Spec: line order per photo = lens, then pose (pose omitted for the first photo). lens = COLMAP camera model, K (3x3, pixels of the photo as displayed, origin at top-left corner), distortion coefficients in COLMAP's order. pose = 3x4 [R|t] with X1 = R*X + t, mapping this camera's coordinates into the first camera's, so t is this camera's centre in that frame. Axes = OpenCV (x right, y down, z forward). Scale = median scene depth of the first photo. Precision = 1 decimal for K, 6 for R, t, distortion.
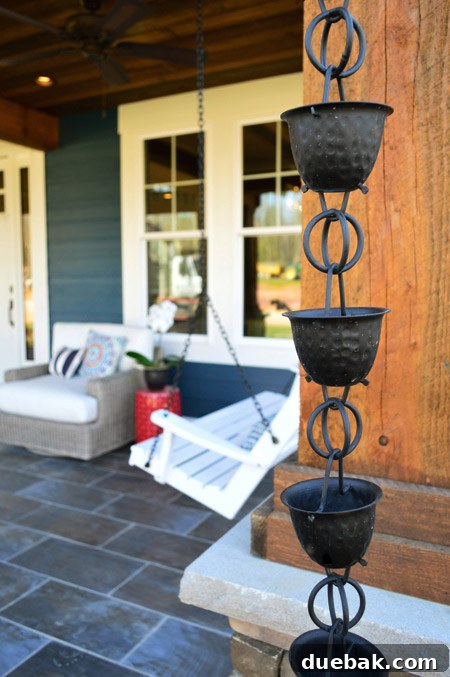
lens RADIAL K [[541.5, 0, 228.3], [0, 541.5, 340.3], [0, 0, 1]] dist [-0.024694, 0.018647]
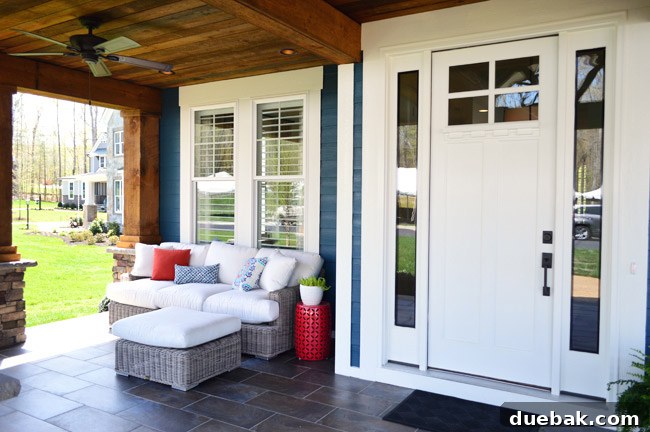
lens RADIAL K [[519.9, 0, 328.5], [0, 519.9, 219.5], [0, 0, 1]] dist [-0.024694, 0.018647]
pose [[0.998655, 0.015579, -0.049443, -0.747954], [-0.018674, 0.997854, -0.062760, -0.085084], [0.048359, 0.063599, 0.996803, 0.437460]]
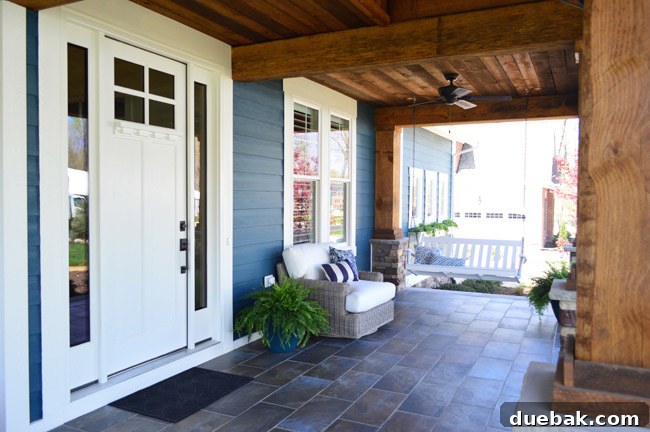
lens RADIAL K [[519.9, 0, 321.5], [0, 519.9, 219.4], [0, 0, 1]] dist [-0.024694, 0.018647]
pose [[-0.027160, -0.040468, 0.998812, -1.390345], [0.092041, 0.994835, 0.042810, -0.139853], [-0.995385, 0.093094, -0.023295, 0.964754]]
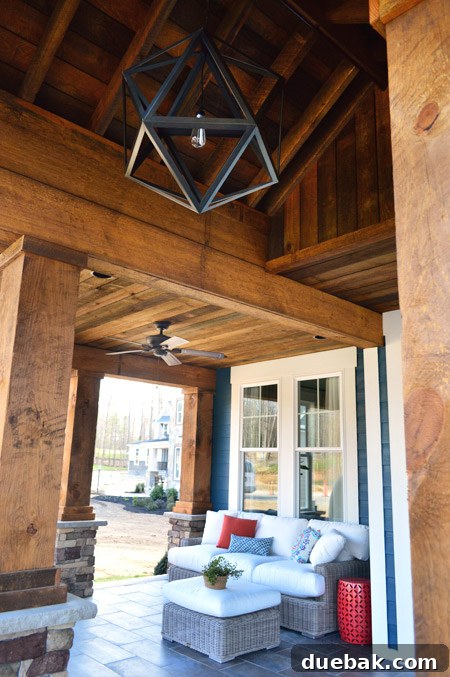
lens RADIAL K [[541.5, 0, 222.6], [0, 541.5, 336.2], [0, 0, 1]] dist [-0.024694, 0.018647]
pose [[0.936717, -0.051707, -0.346248, -0.673906], [-0.066463, 0.944780, -0.320894, -0.077225], [0.343720, 0.323600, 0.881555, 0.293593]]
